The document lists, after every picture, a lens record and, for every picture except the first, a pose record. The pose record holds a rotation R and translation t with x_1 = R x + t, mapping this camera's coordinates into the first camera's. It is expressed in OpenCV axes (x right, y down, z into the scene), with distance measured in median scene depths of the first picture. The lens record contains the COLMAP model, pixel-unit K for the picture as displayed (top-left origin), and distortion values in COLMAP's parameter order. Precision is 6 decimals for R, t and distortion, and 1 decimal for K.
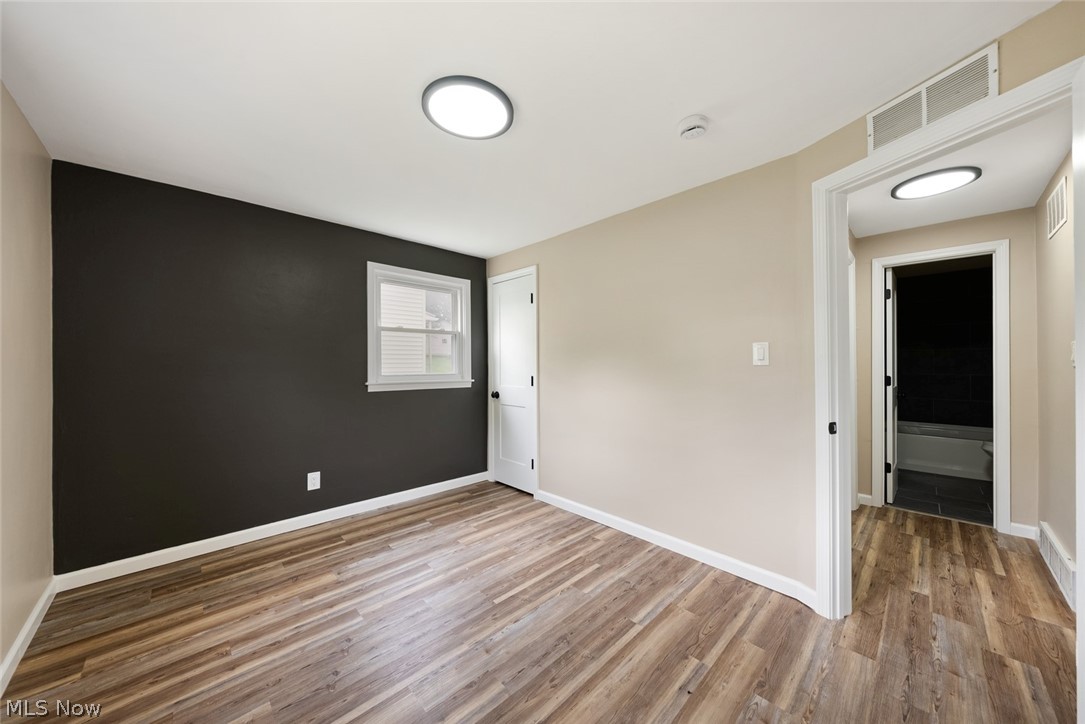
lens RADIAL K [[376.7, 0, 541.7], [0, 376.7, 362.8], [0, 0, 1]] dist [-0.006681, 0.000431]
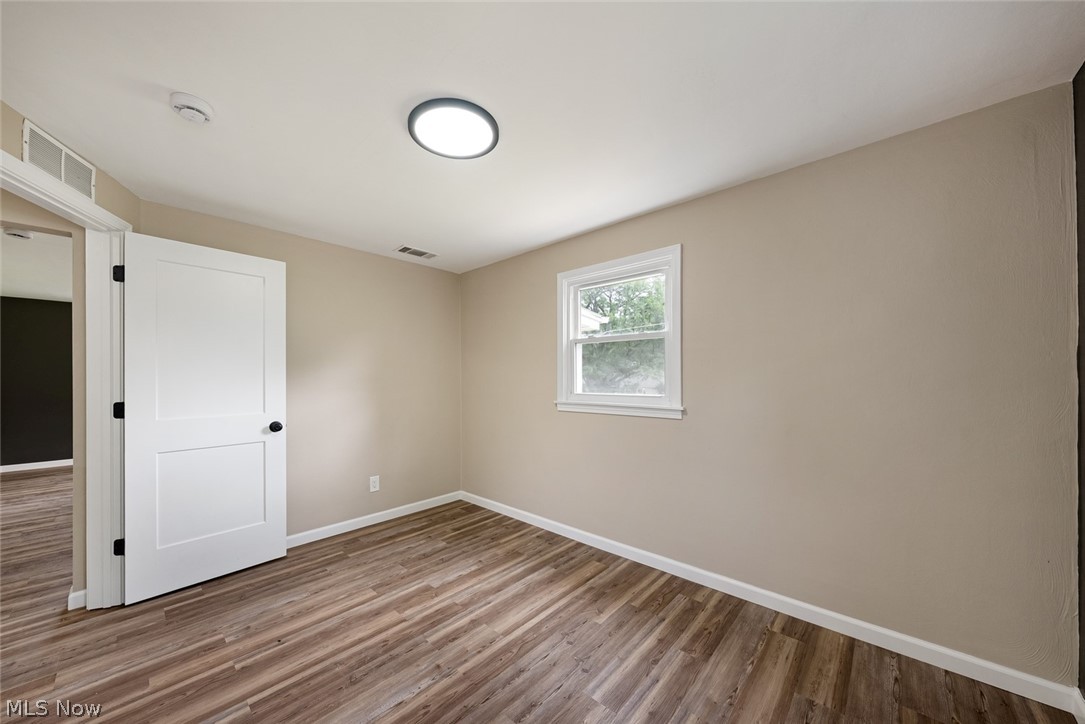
lens RADIAL K [[376.7, 0, 544.7], [0, 376.7, 377.4], [0, 0, 1]] dist [-0.006681, 0.000431]
pose [[-0.996726, 0.003846, -0.080764, -0.276600], [0.004022, 0.999990, -0.002011, -0.006765], [0.080756, -0.002330, -0.996731, 1.596926]]
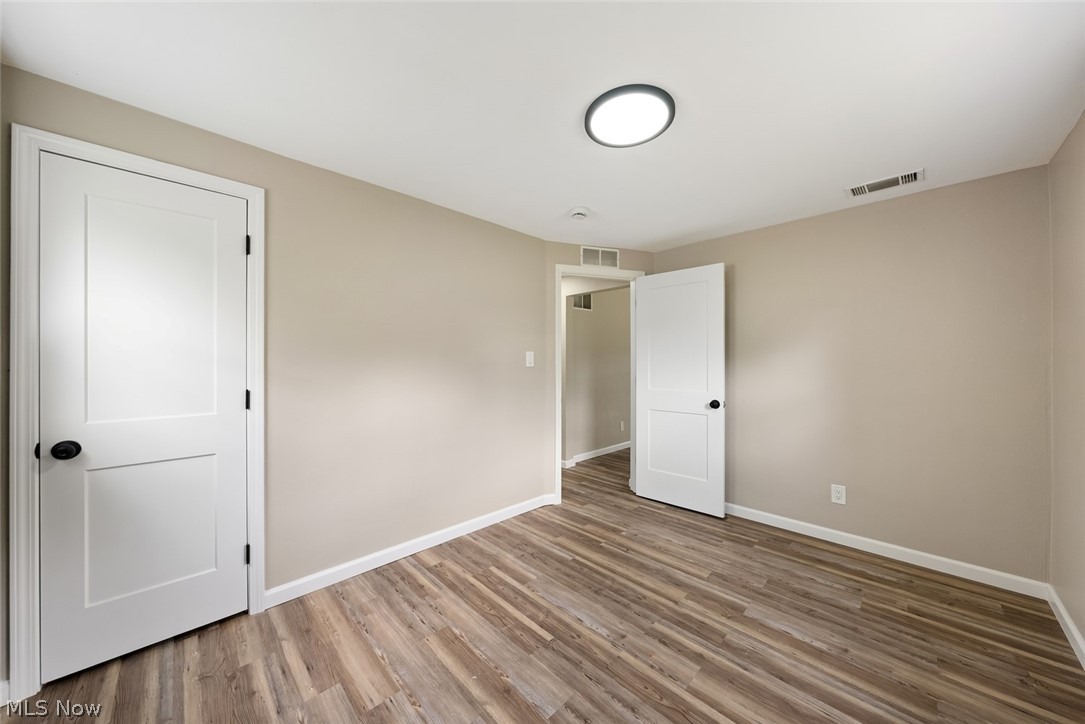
lens RADIAL K [[376.7, 0, 545.5], [0, 376.7, 360.8], [0, 0, 1]] dist [-0.006681, 0.000431]
pose [[-0.029689, 0.006936, 0.999535, -0.950936], [-0.004516, 0.999965, -0.007073, -0.006187], [-0.999549, -0.004724, -0.029656, 0.987044]]
